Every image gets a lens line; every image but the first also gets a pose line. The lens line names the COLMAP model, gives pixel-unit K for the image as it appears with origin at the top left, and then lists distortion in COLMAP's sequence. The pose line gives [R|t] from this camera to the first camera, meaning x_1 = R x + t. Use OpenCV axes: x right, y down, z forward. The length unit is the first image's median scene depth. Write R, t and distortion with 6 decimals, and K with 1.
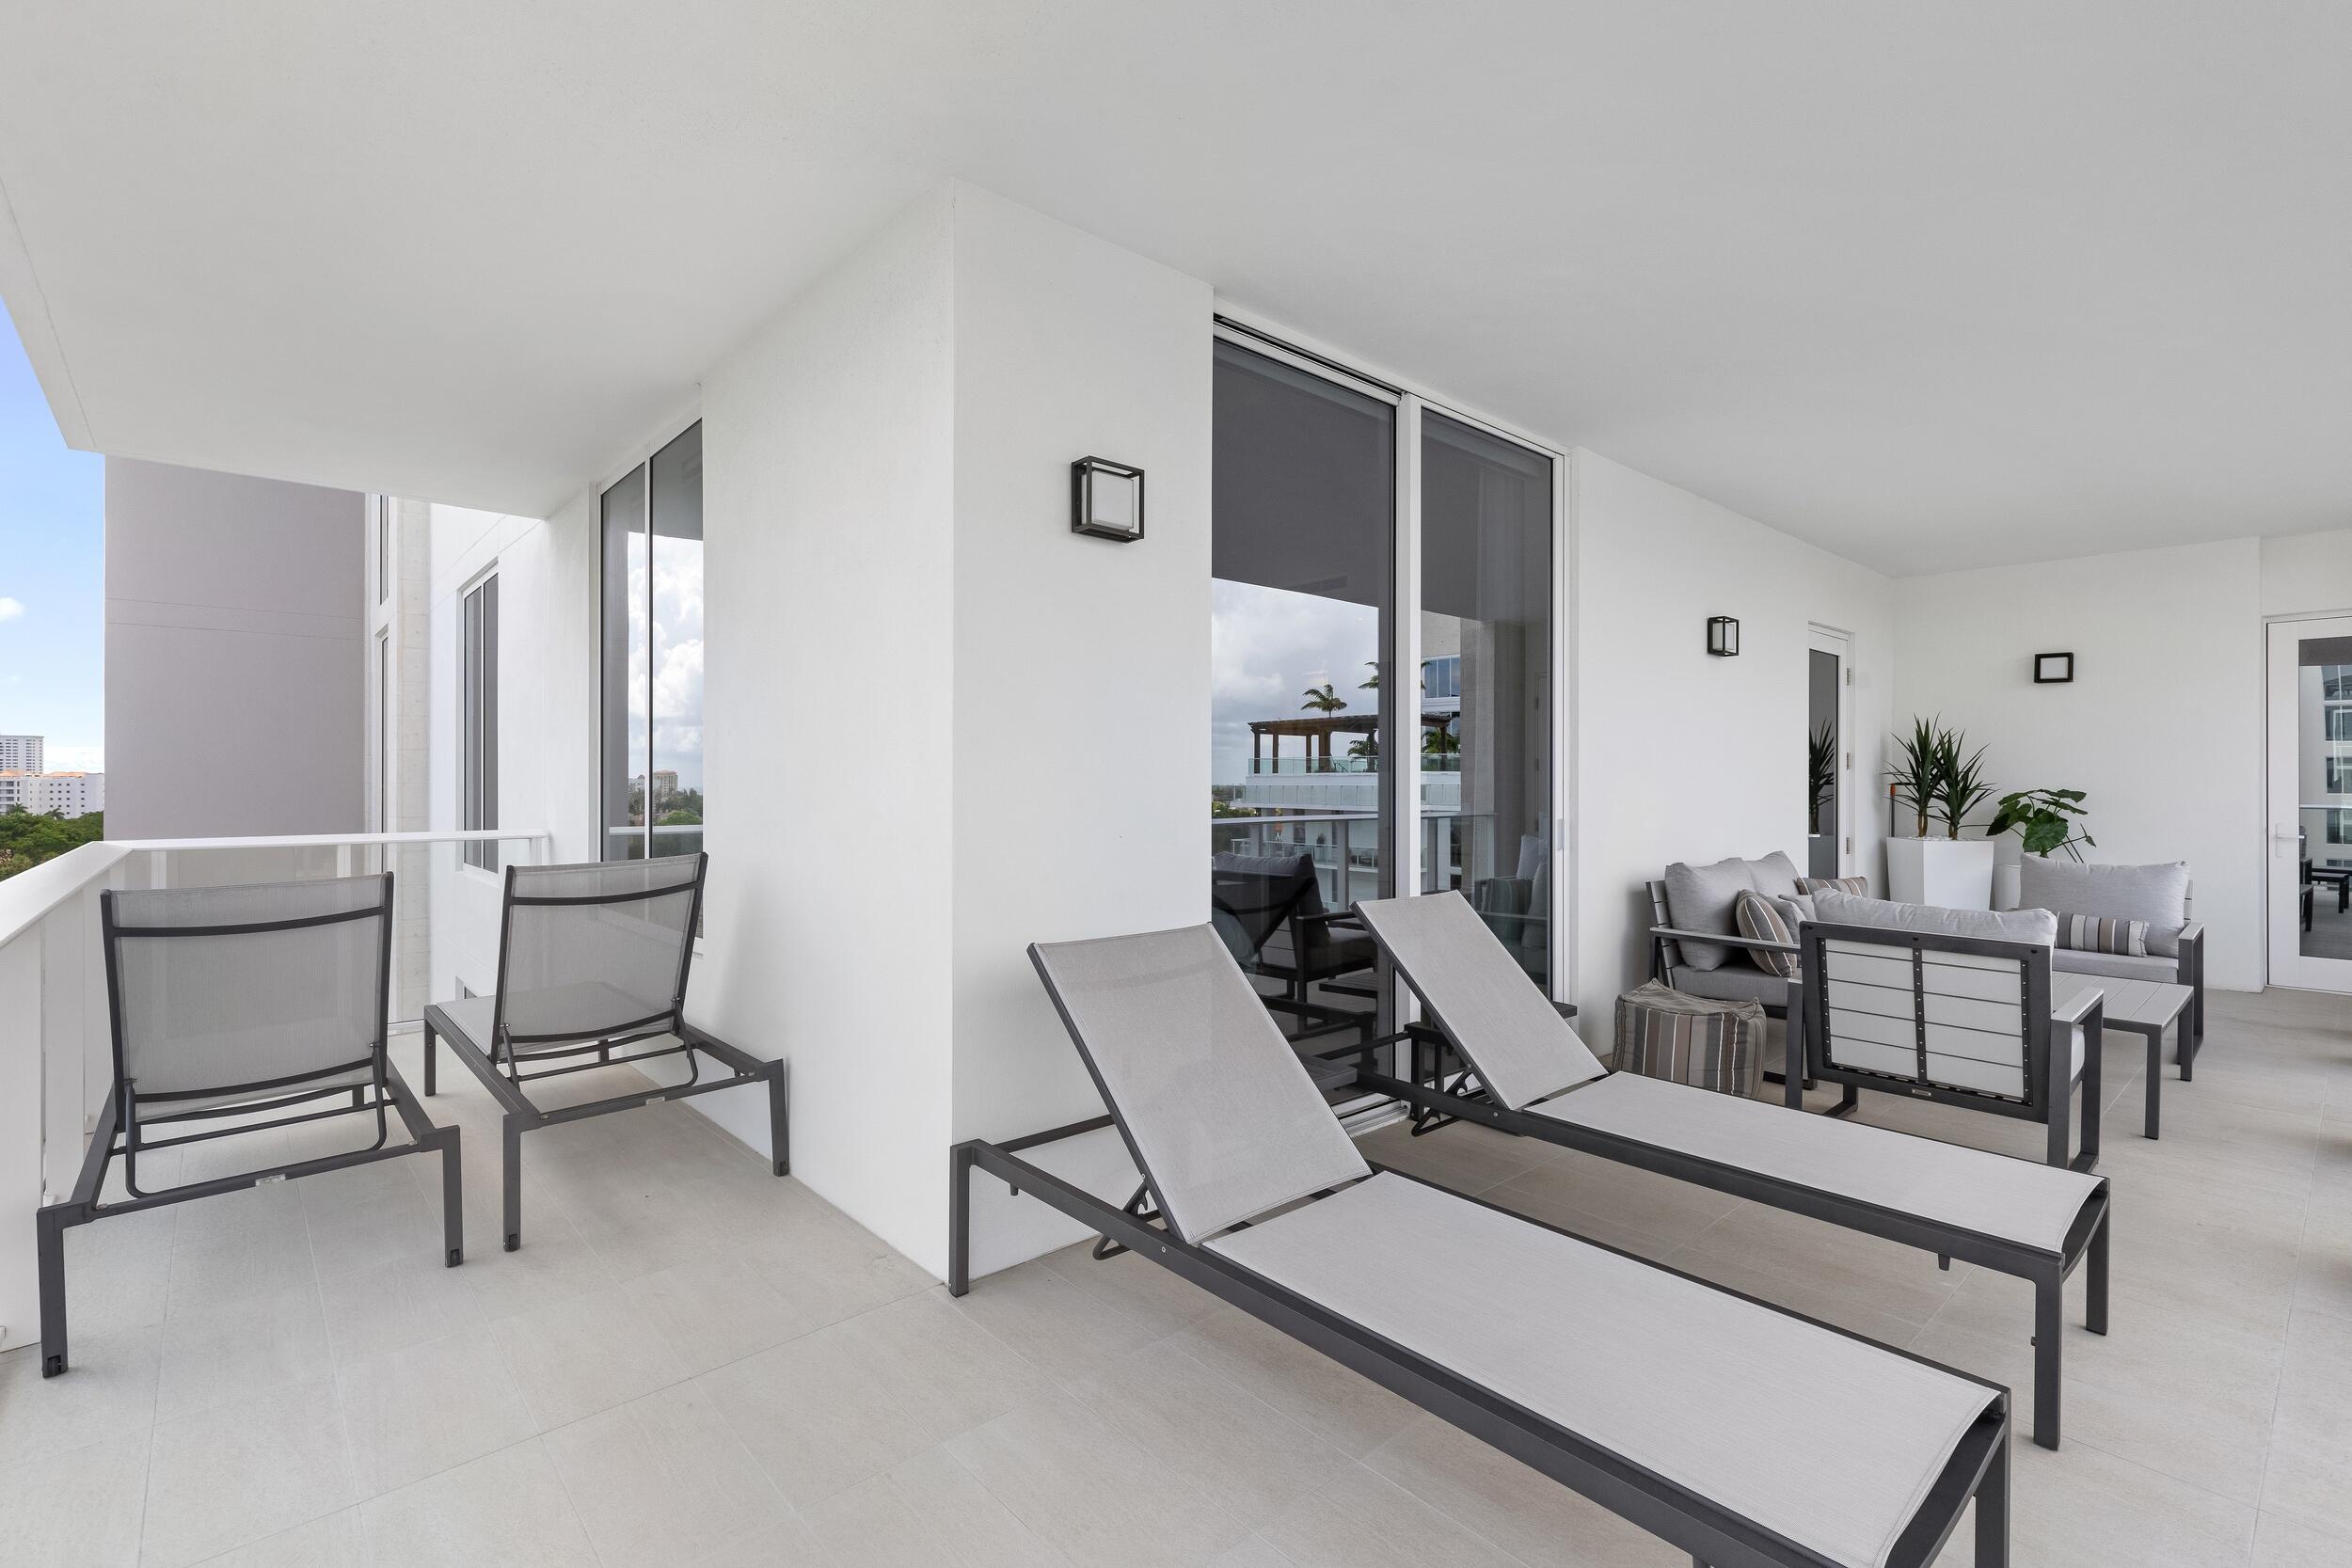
lens RADIAL K [[1074.7, 0, 1160.4], [0, 1074.7, 771.9], [0, 0, 1]] dist [0.001773, 0.000784]
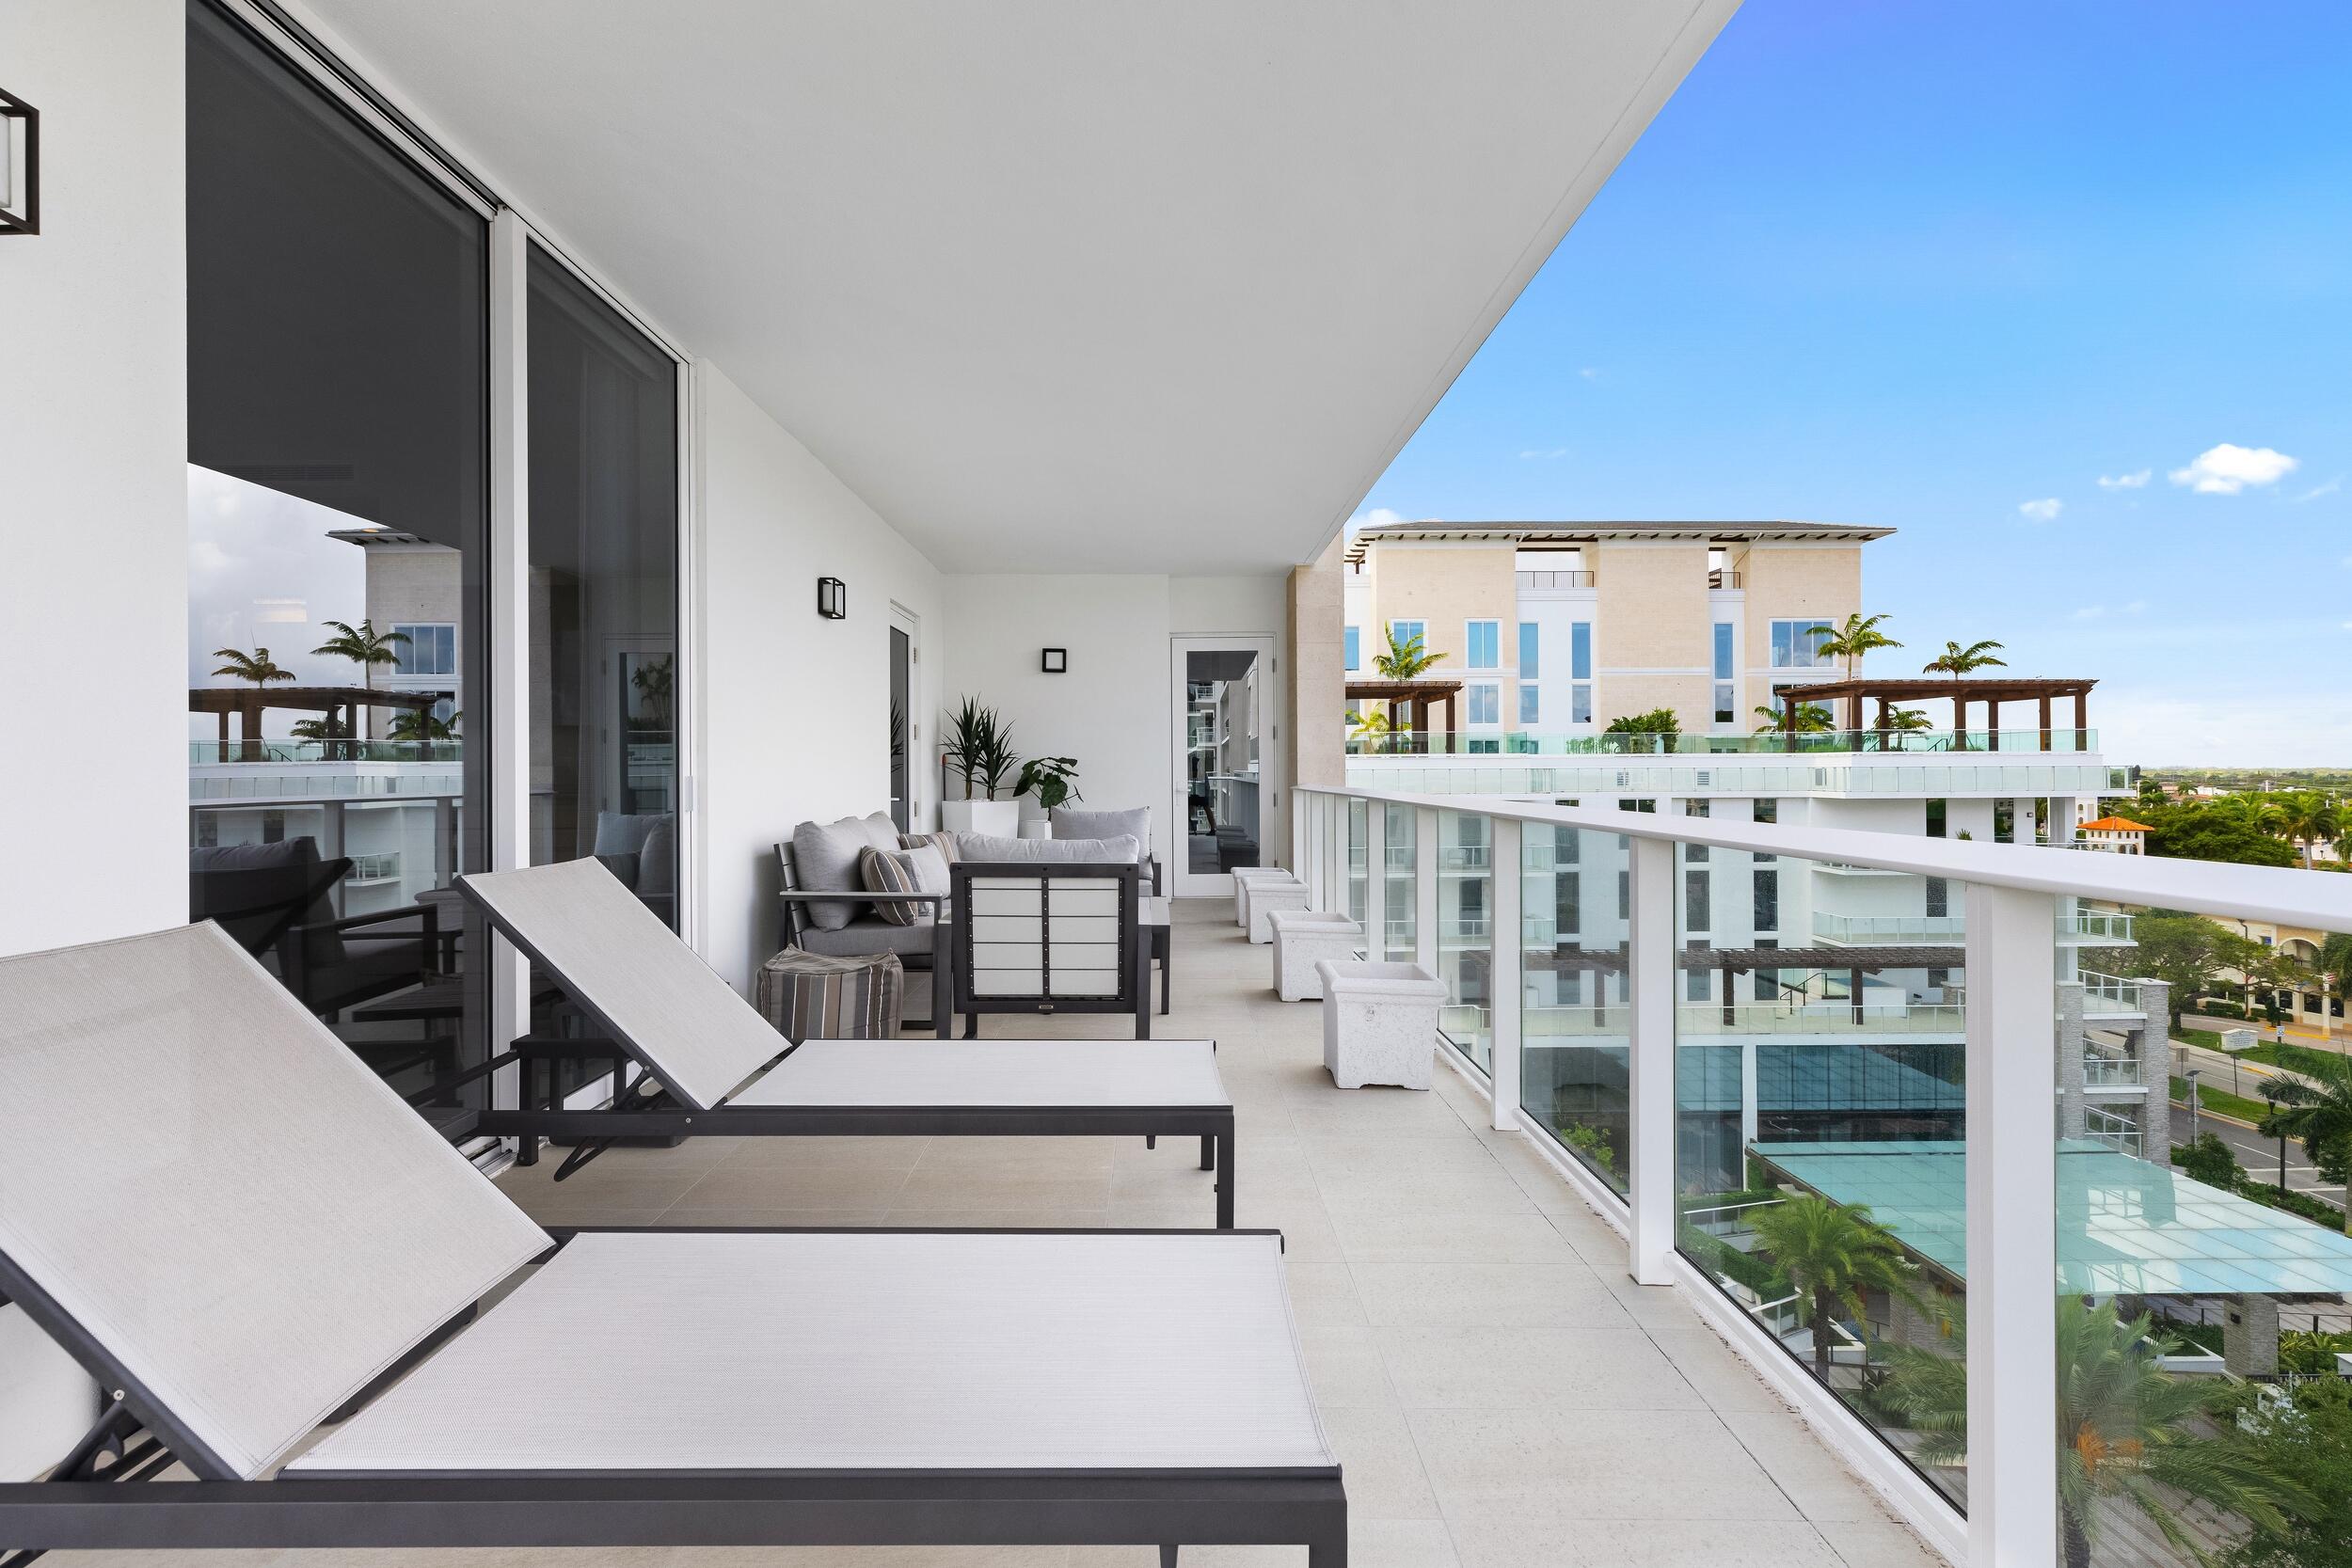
lens RADIAL K [[1074.7, 0, 1175.9], [0, 1074.7, 766.5], [0, 0, 1]] dist [0.001773, 0.000784]
pose [[0.647490, -0.002730, 0.762069, -0.039815], [0.001375, 0.999996, 0.002415, 0.035113], [-0.762073, -0.000516, 0.647491, 0.133713]]
